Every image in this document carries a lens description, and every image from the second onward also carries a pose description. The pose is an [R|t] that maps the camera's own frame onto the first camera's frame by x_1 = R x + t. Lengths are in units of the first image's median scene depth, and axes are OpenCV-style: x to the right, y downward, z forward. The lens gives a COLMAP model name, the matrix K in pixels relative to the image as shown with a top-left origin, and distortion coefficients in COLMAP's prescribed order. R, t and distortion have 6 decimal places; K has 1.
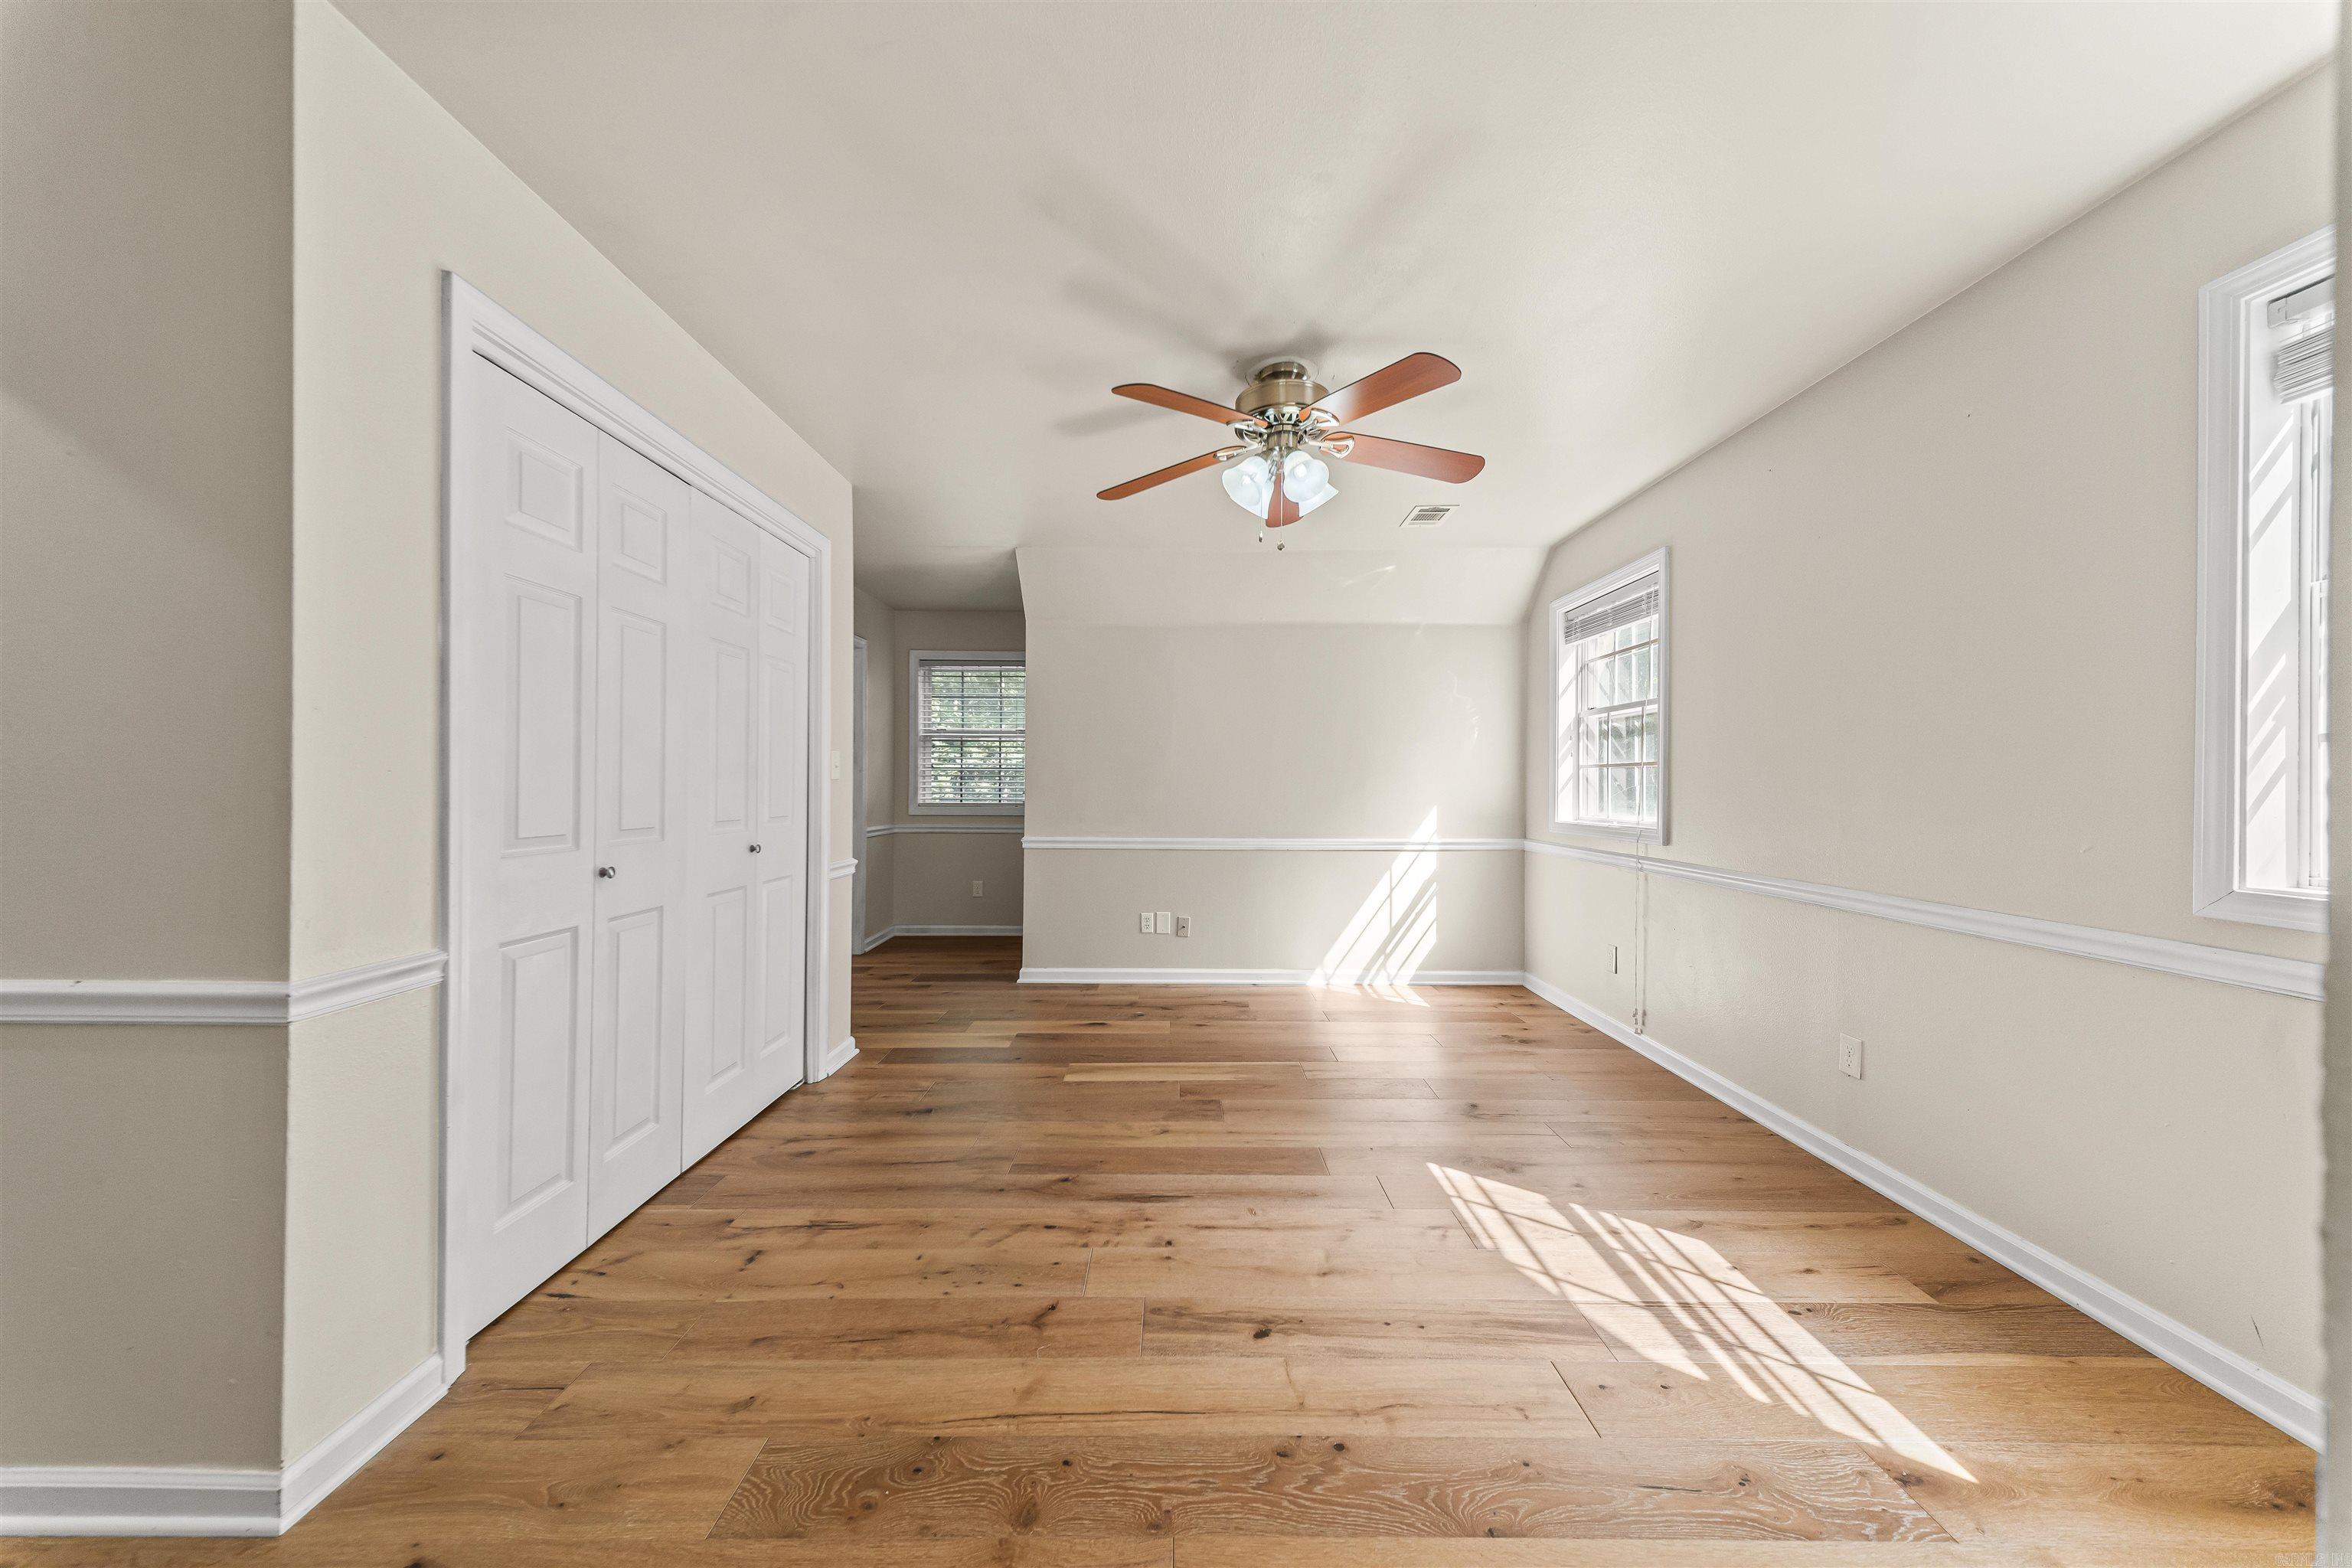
lens RADIAL K [[804.1, 0, 1176.0], [0, 804.1, 784.0], [0, 0, 1]] dist [0.033429, -0.012481]
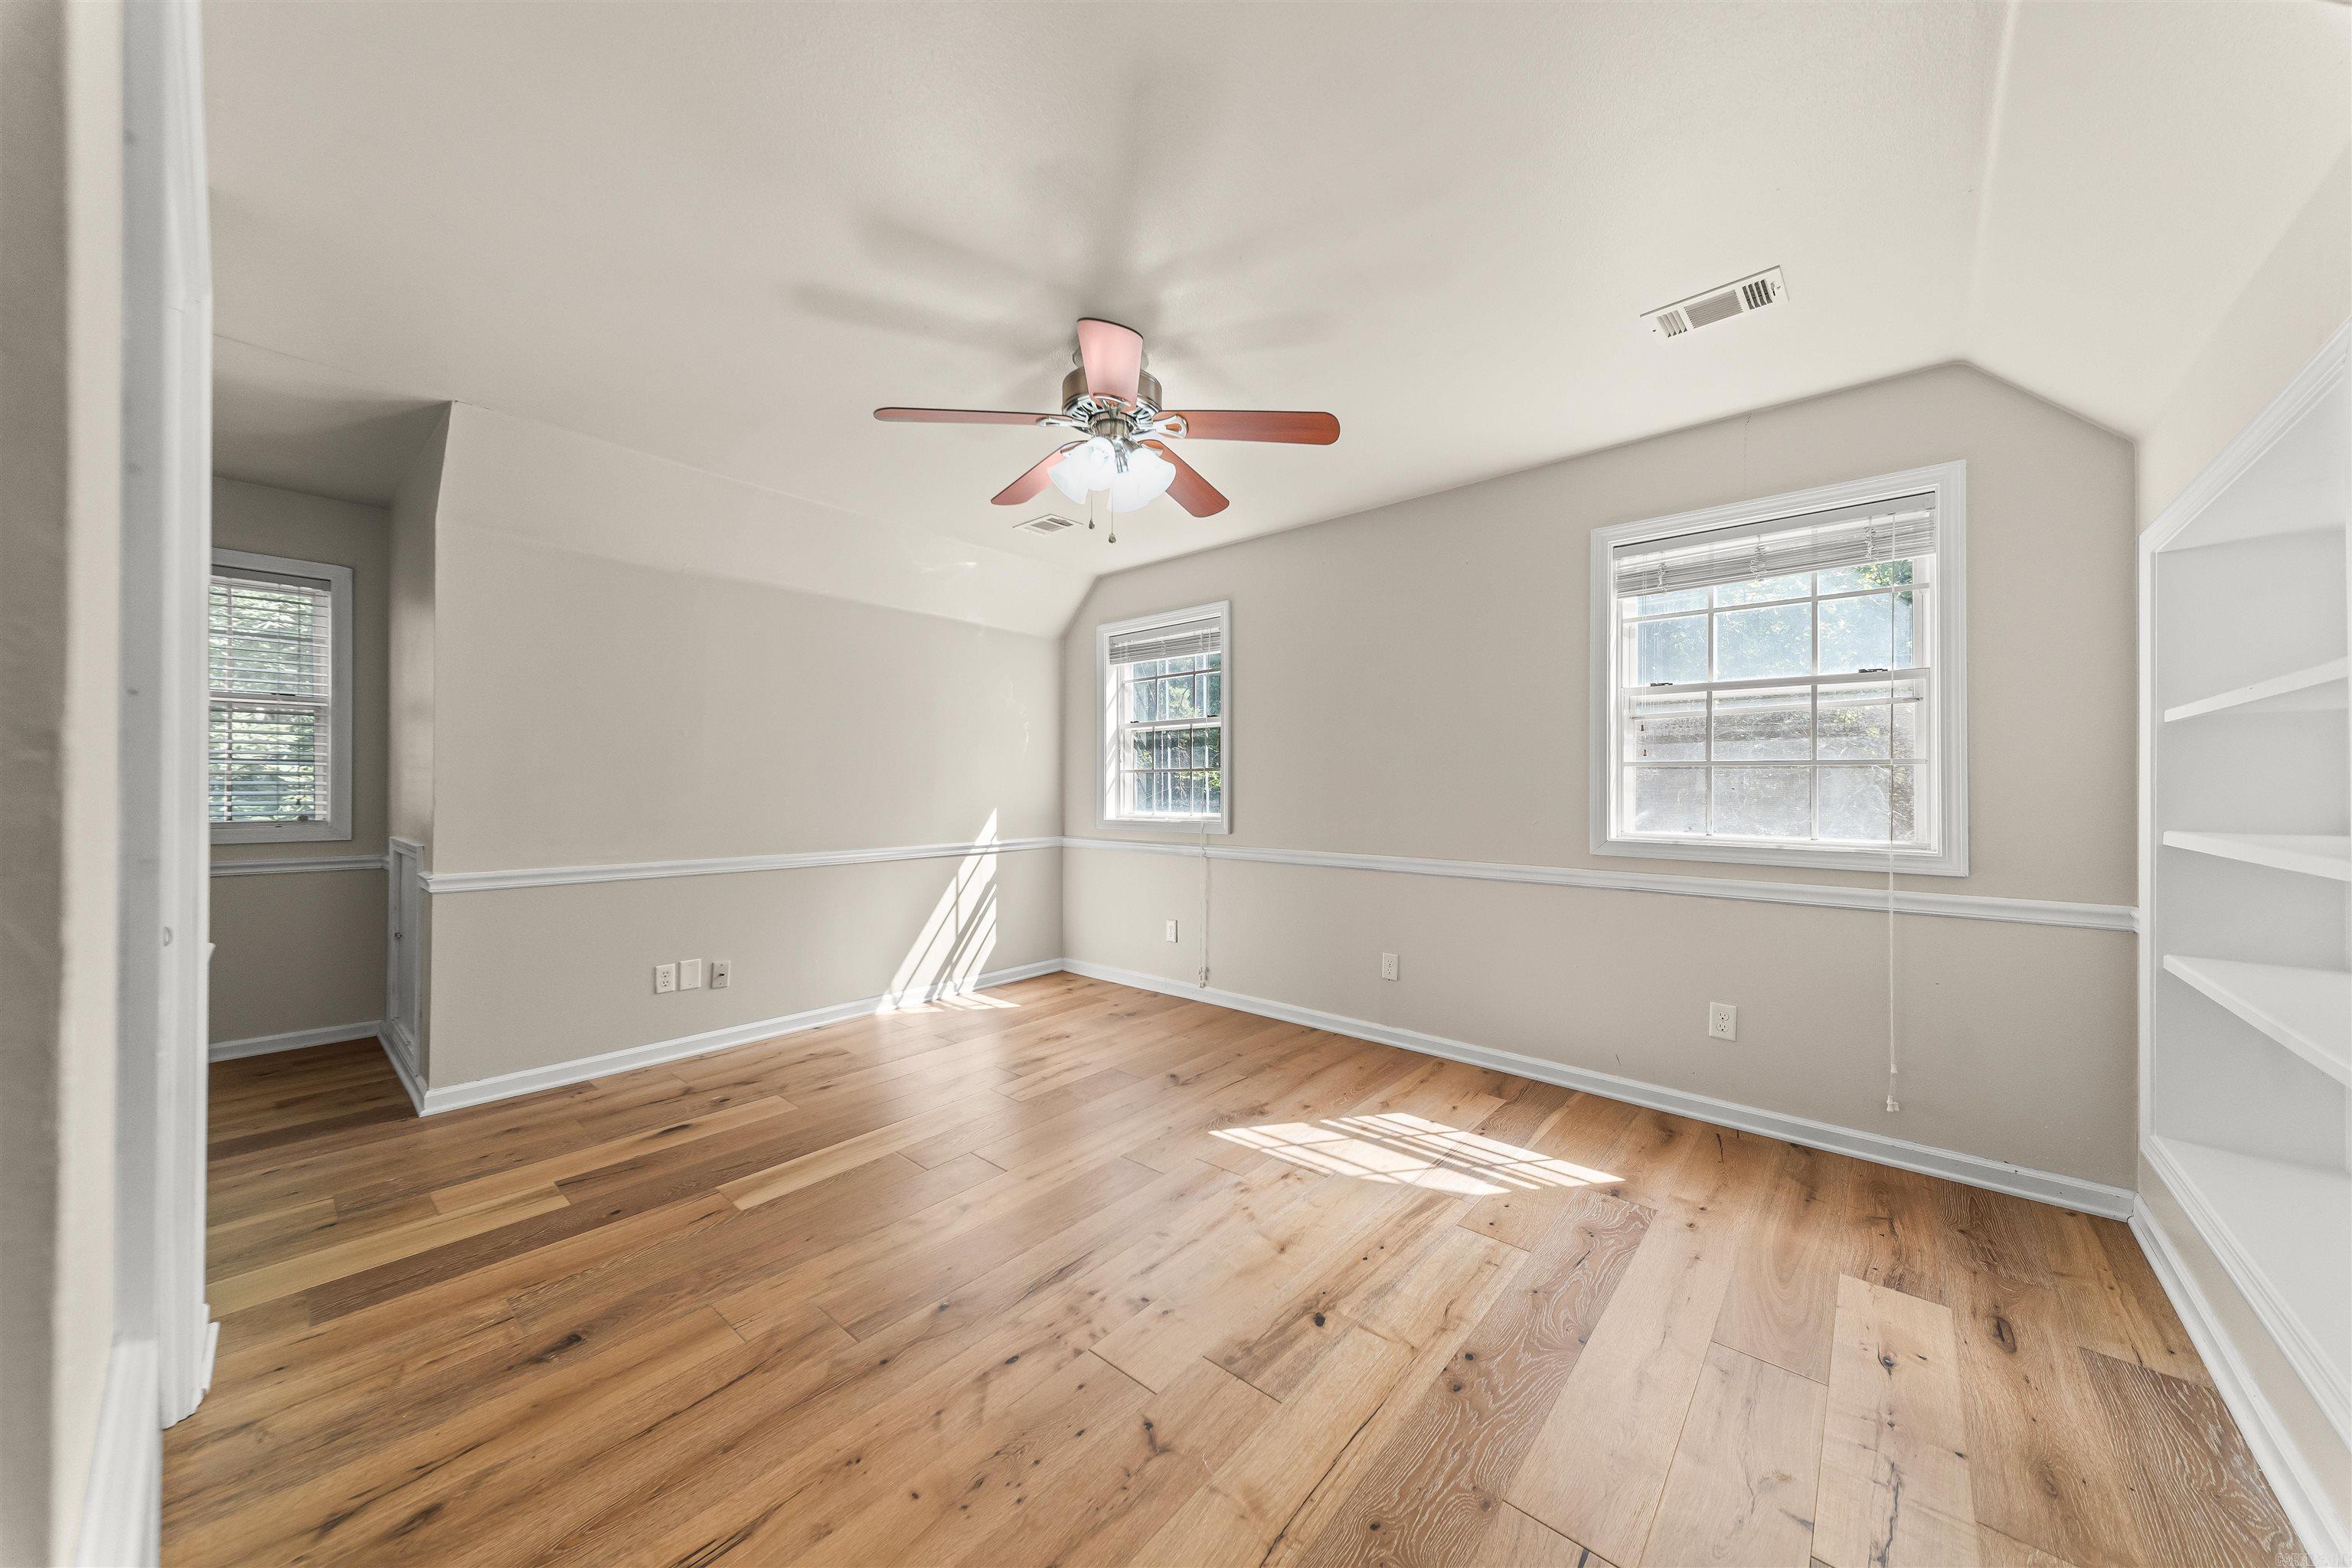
lens RADIAL K [[803.1, 0, 1188.8], [0, 803.1, 775.6], [0, 0, 1]] dist [0.034465, -0.012863]
pose [[0.658143, 0.006121, 0.752868, -0.393984], [0.003008, 0.999938, -0.010759, -0.002618], [-0.752887, 0.009345, 0.658084, 0.219921]]
